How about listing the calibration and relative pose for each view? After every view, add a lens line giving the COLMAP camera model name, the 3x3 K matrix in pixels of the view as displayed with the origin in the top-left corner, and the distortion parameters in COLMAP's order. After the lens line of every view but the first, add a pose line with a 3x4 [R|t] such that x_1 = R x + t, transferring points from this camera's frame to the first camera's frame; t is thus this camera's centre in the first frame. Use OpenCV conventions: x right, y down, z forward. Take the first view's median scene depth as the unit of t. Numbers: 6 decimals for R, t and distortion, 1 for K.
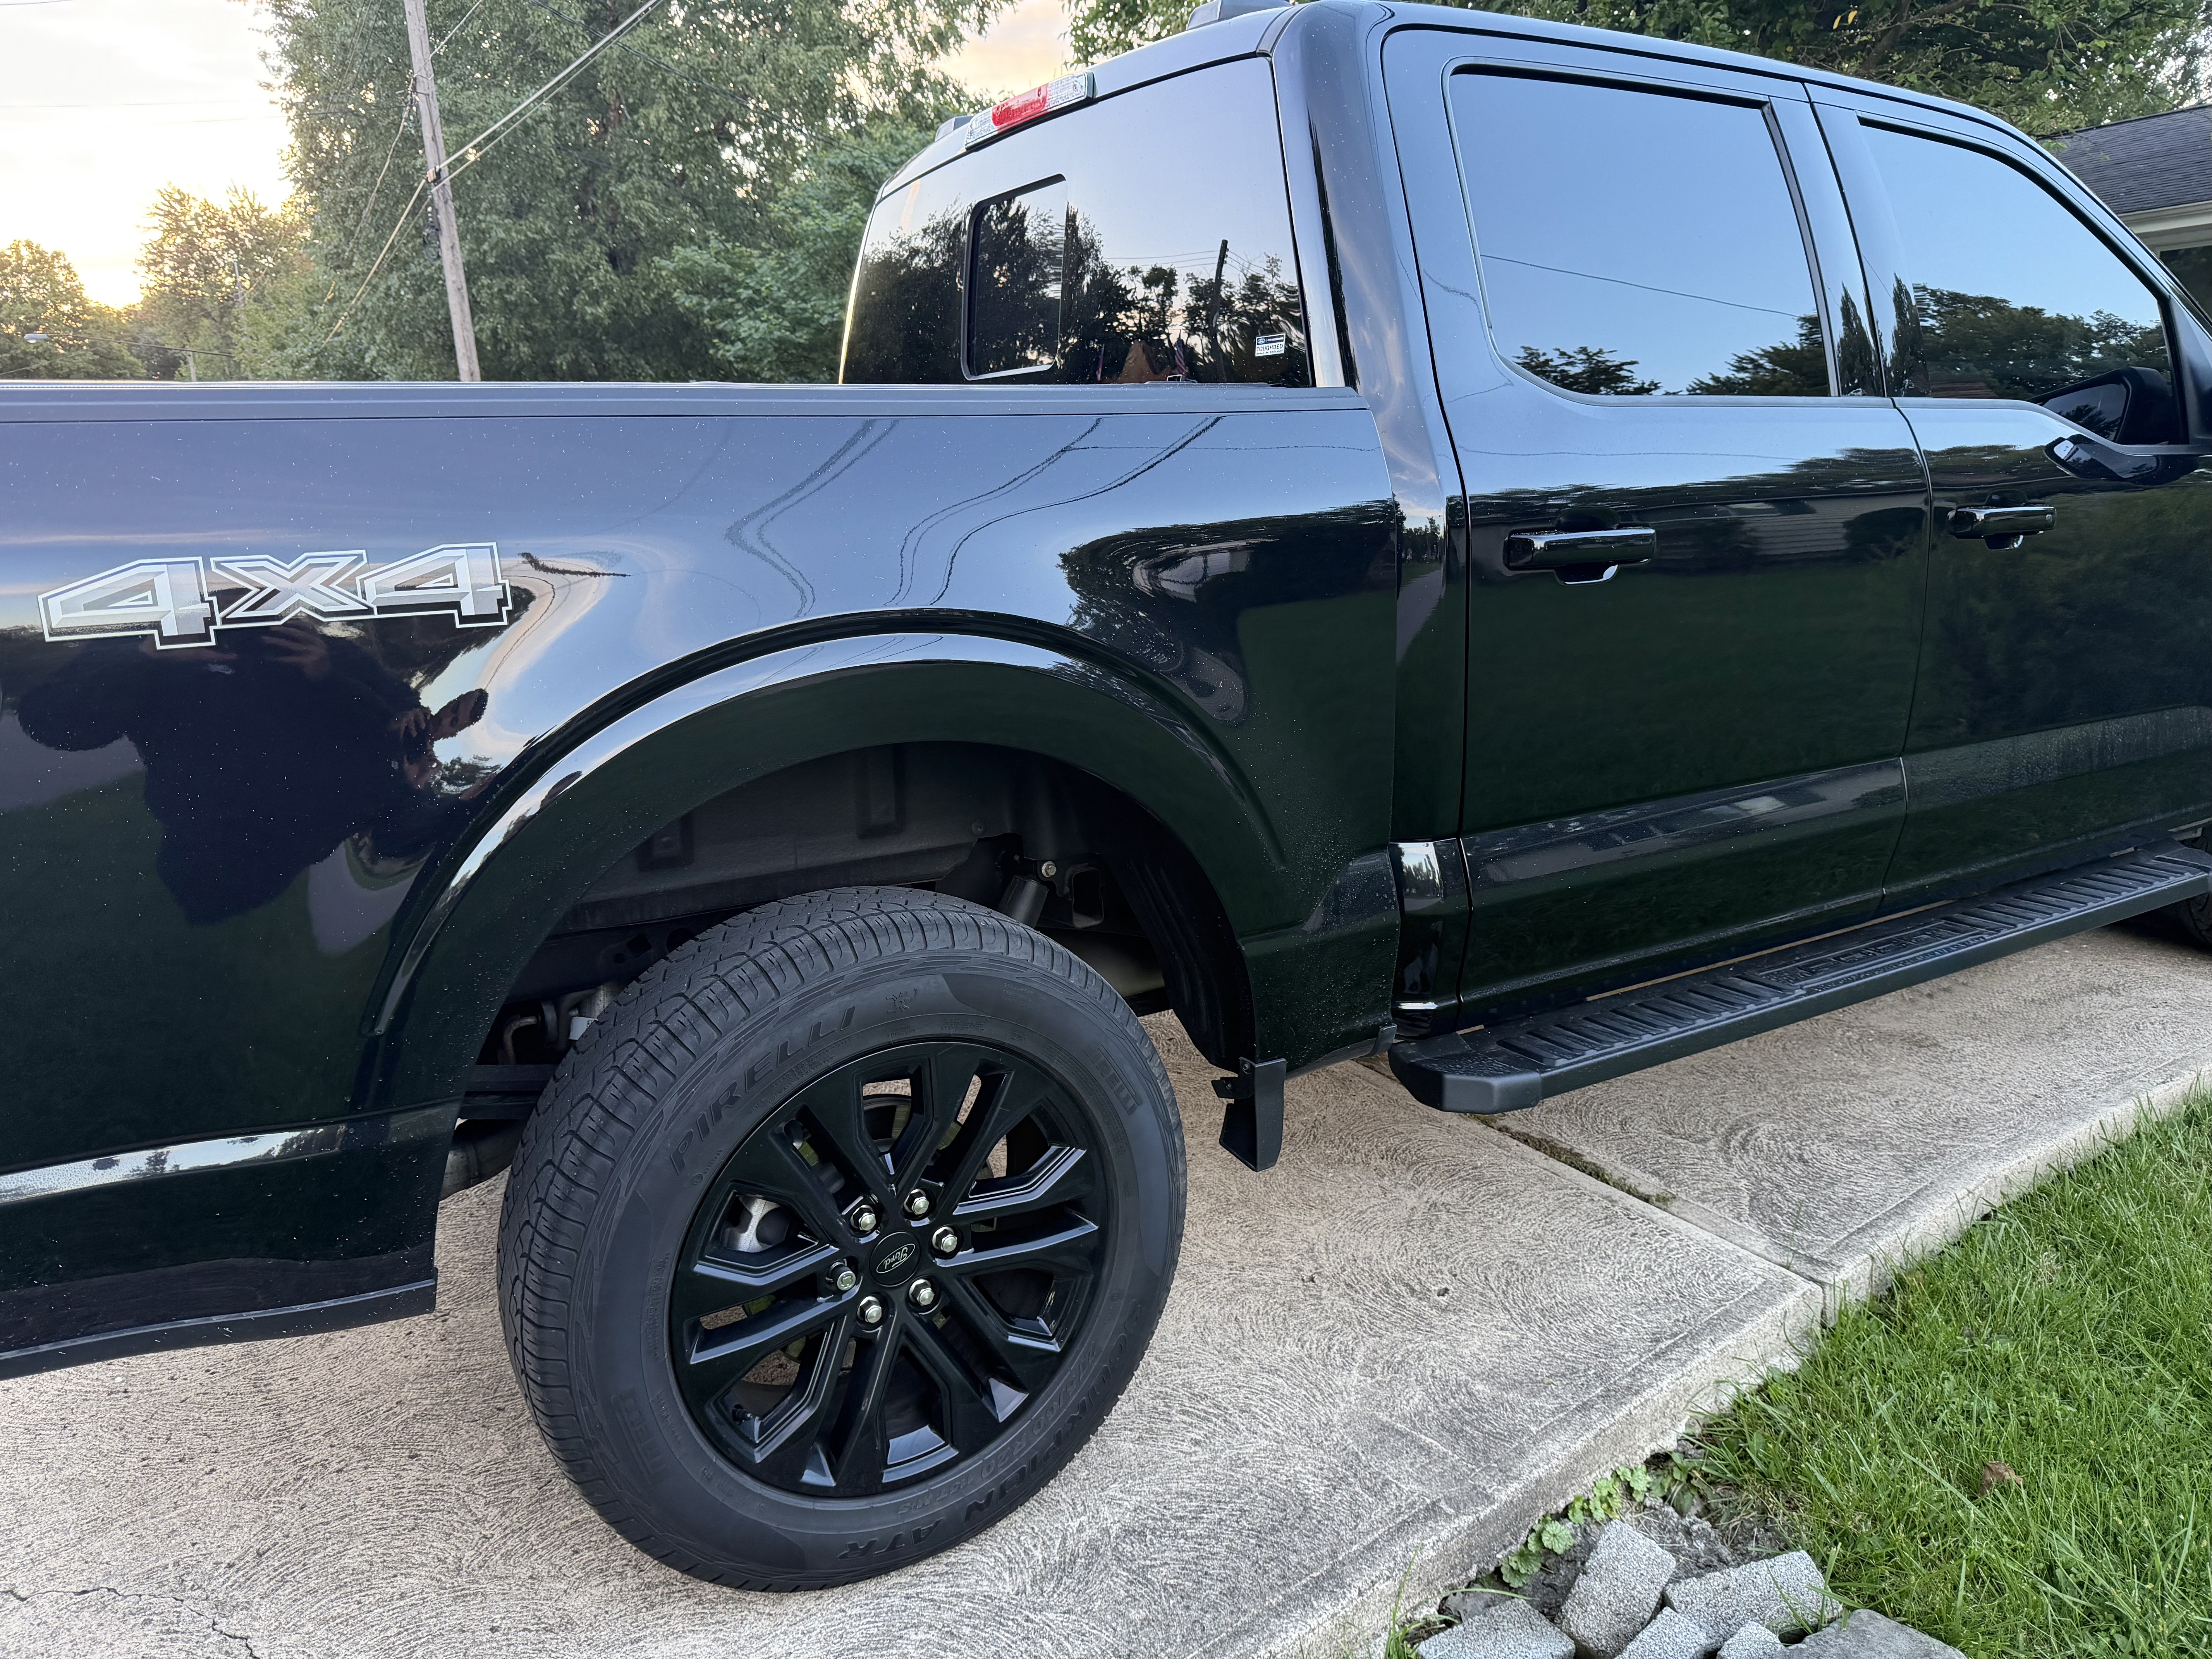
lens RADIAL K [[1565.4, 0, 1098.1], [0, 1565.4, 850.3], [0, 0, 1]] dist [-0.009260, -0.003418]
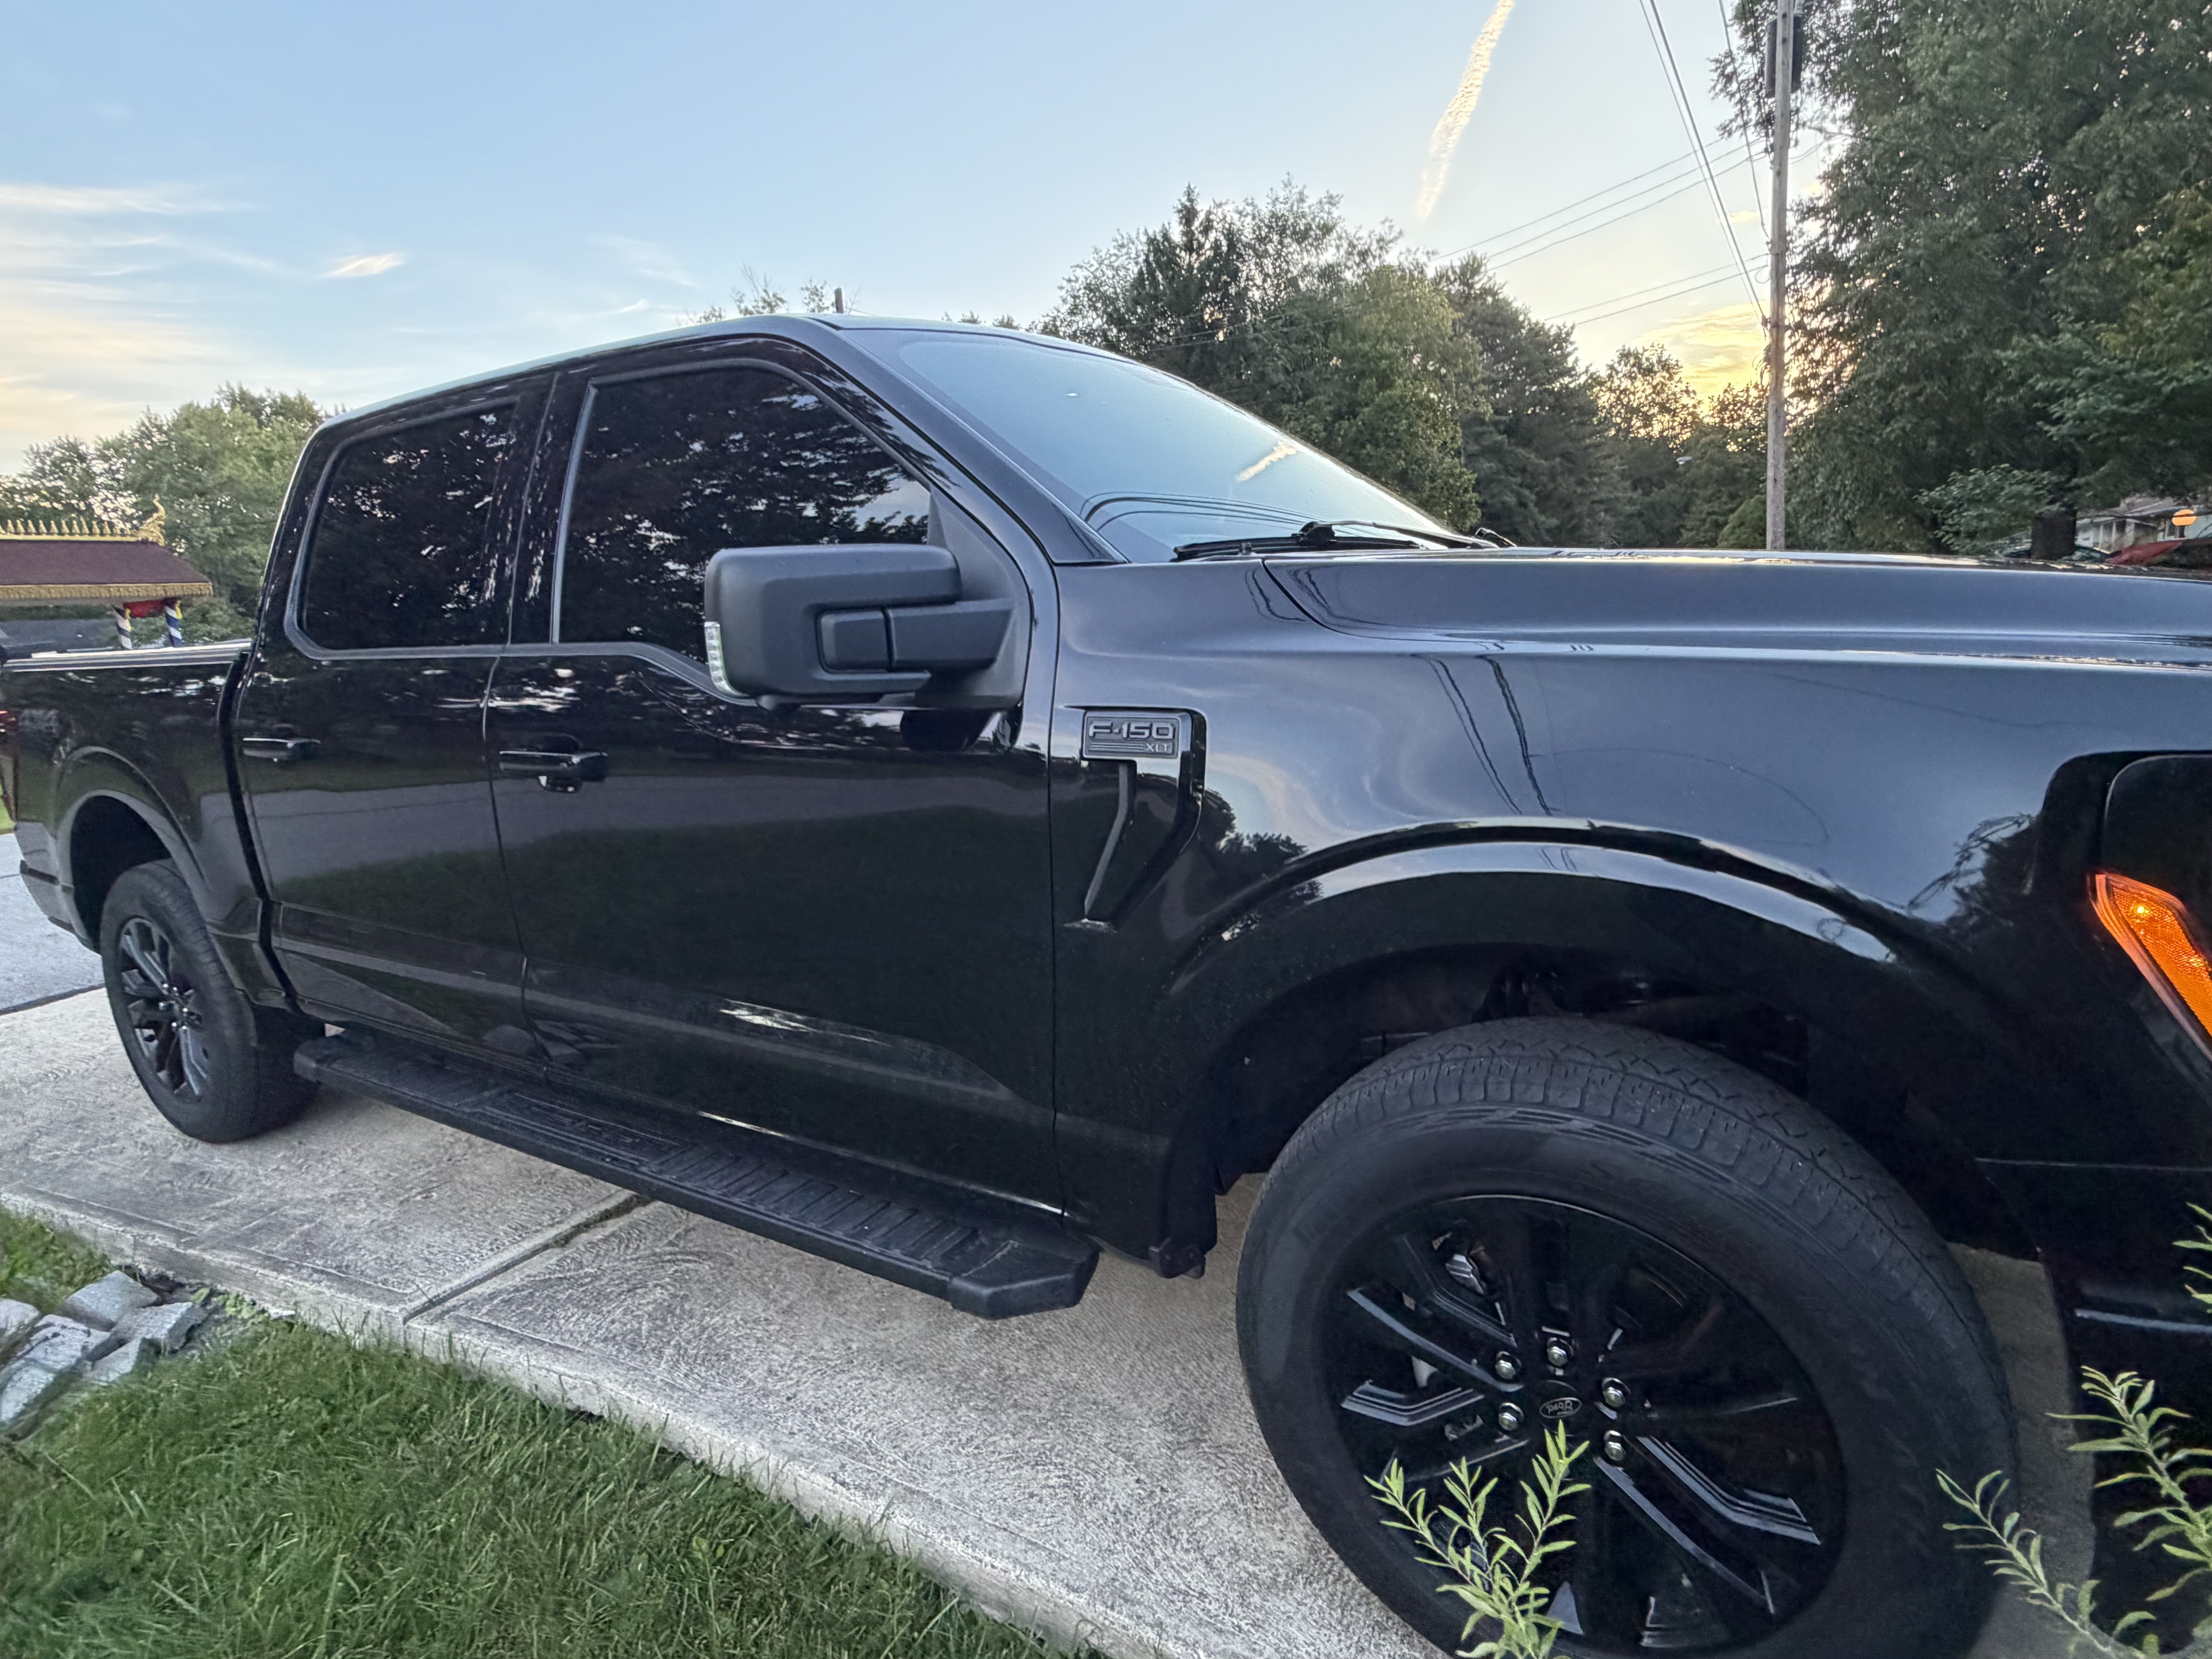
lens RADIAL K [[1158.2, 0, 1106.4], [0, 1158.2, 829.2], [0, 0, 1]] dist [0.000472, 0.000231]
pose [[0.451475, 0.170555, -0.875832, 0.159932], [-0.166272, 0.980450, 0.105217, -0.034882], [0.876655, 0.098123, 0.471007, 0.106897]]
